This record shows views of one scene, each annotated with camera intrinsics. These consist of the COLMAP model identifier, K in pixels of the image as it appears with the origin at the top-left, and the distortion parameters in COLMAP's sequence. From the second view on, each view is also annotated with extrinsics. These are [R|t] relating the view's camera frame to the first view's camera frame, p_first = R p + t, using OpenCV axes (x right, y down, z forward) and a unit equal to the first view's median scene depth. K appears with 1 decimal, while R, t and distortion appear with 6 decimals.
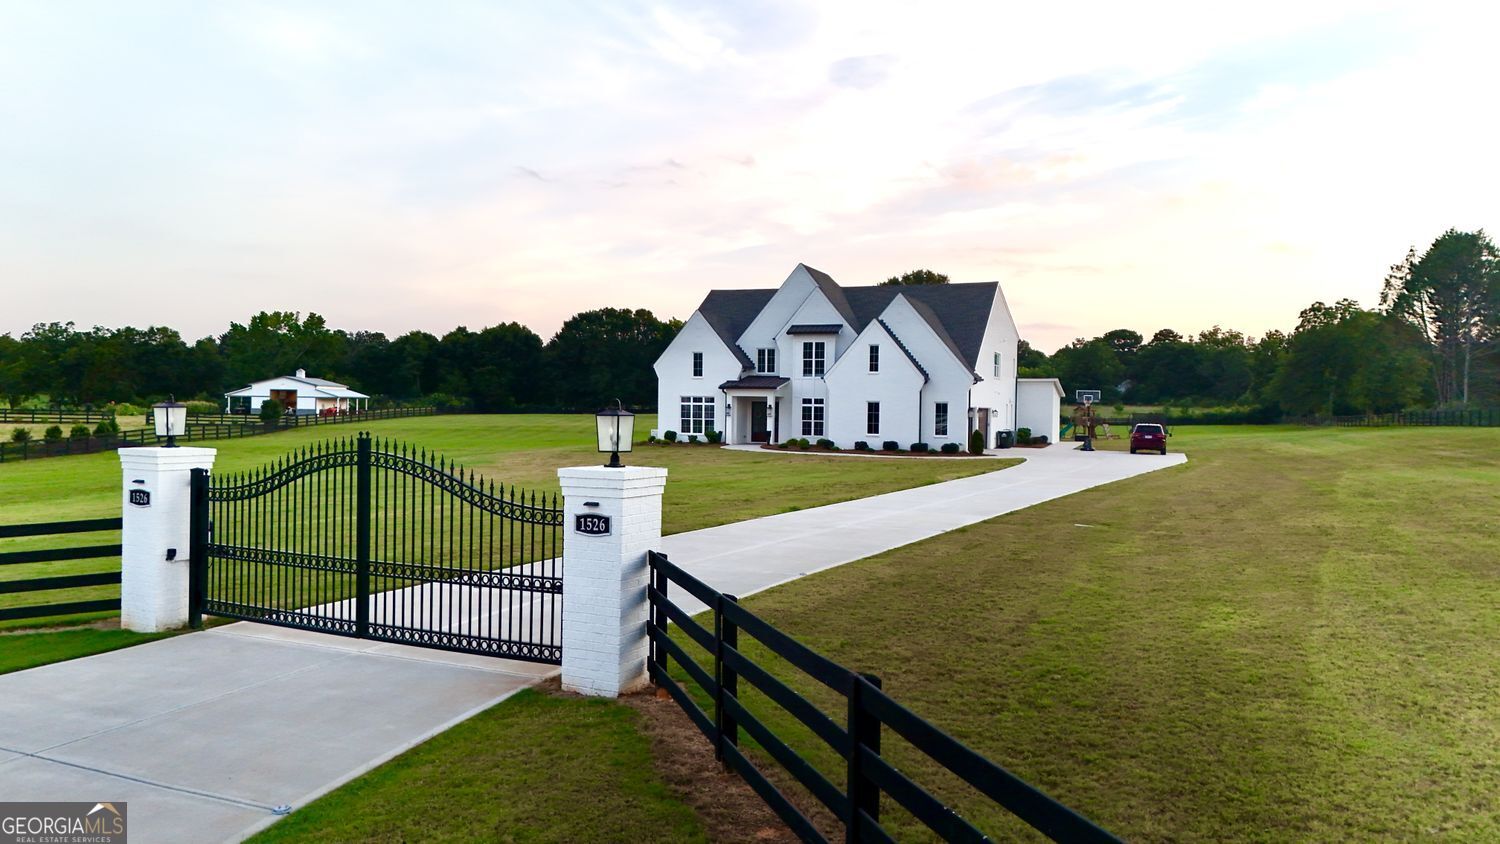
lens RADIAL K [[1097.0, 0, 750.0], [0, 1097.0, 422.0], [0, 0, 1]] dist [0.054741, -0.010680]
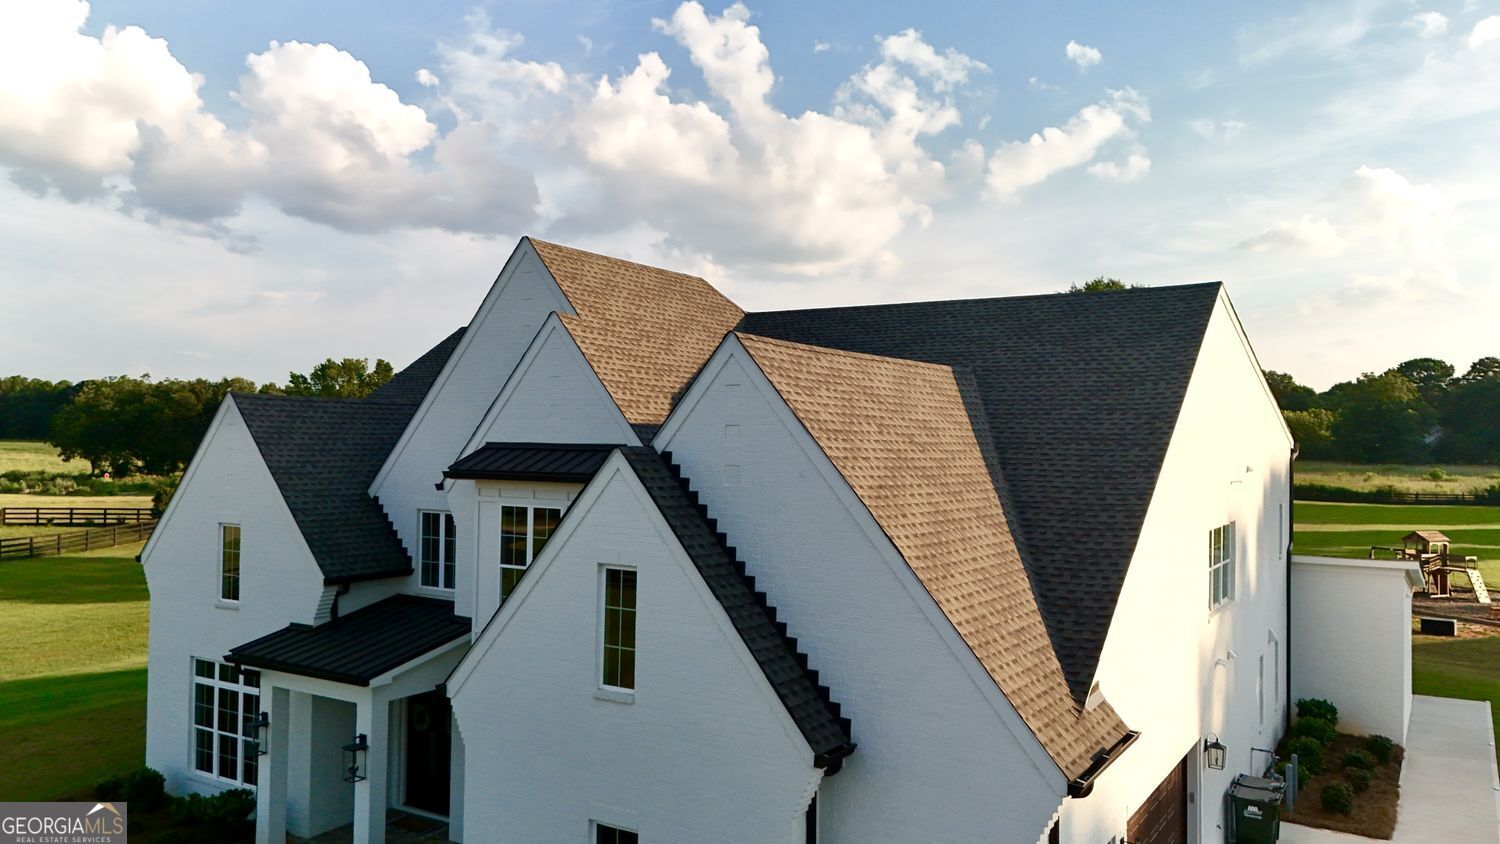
lens RADIAL K [[1106.8, 0, 750.0], [0, 1106.8, 422.0], [0, 0, 1]] dist [0.059066, -0.045517]
pose [[0.980022, -0.005513, -0.198812, 0.166315], [-0.000151, 0.999595, -0.028464, -0.084185], [0.198888, 0.027926, 0.979624, 0.709916]]
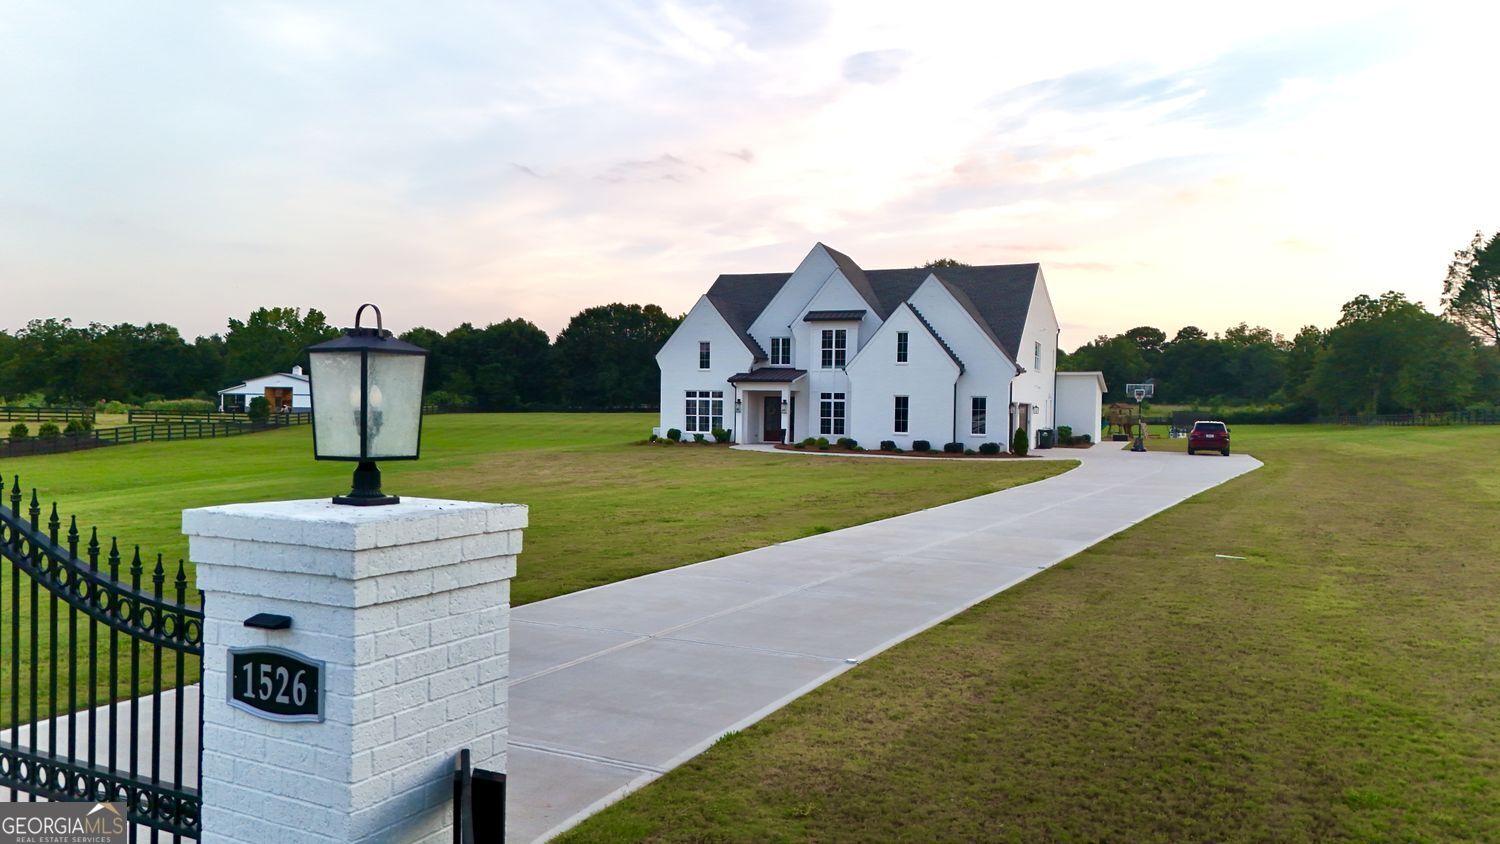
lens RADIAL K [[1097.0, 0, 750.0], [0, 1097.0, 422.0], [0, 0, 1]] dist [0.054741, -0.010680]
pose [[0.999935, 0.000554, -0.011410, 0.000064], [-0.000555, 1.000000, -0.000068, 0.002403], [0.011410, 0.000074, 0.999935, 0.100973]]
